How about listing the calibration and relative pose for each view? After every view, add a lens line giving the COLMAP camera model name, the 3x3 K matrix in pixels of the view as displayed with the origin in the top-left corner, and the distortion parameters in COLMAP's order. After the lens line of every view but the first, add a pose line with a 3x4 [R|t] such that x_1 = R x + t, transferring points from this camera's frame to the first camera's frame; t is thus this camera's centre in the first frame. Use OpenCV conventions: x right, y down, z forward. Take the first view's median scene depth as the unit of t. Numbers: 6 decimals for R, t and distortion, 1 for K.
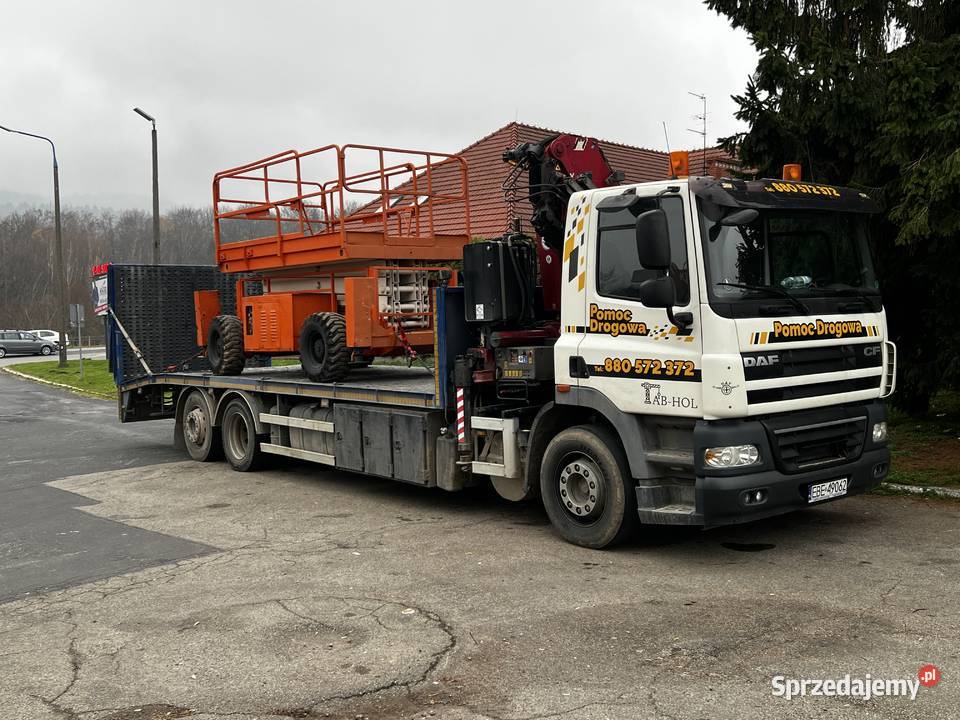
lens RADIAL K [[997.7, 0, 490.3], [0, 997.7, 361.9], [0, 0, 1]] dist [0.099874, 0.000000]
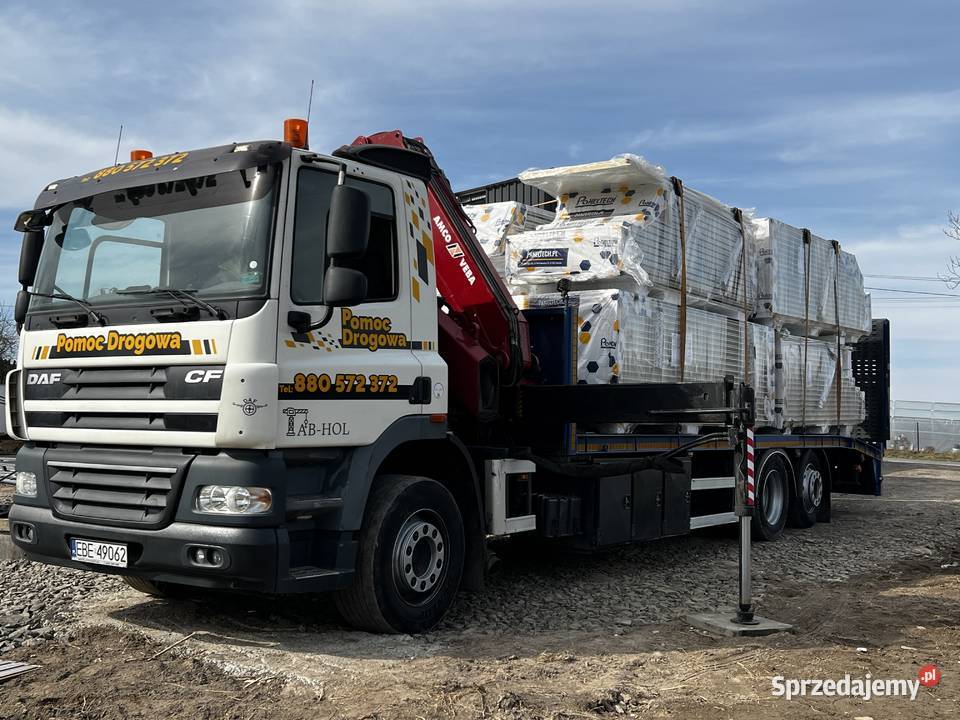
lens RADIAL K [[997.7, 0, 481.2], [0, 997.7, 354.2], [0, 0, 1]] dist [0.099874, 0.000000]
pose [[0.257609, 0.016653, -0.966106, 1.153963], [-0.030811, 0.999485, 0.009012, -0.039939], [0.965758, 0.027445, 0.257990, 1.079063]]
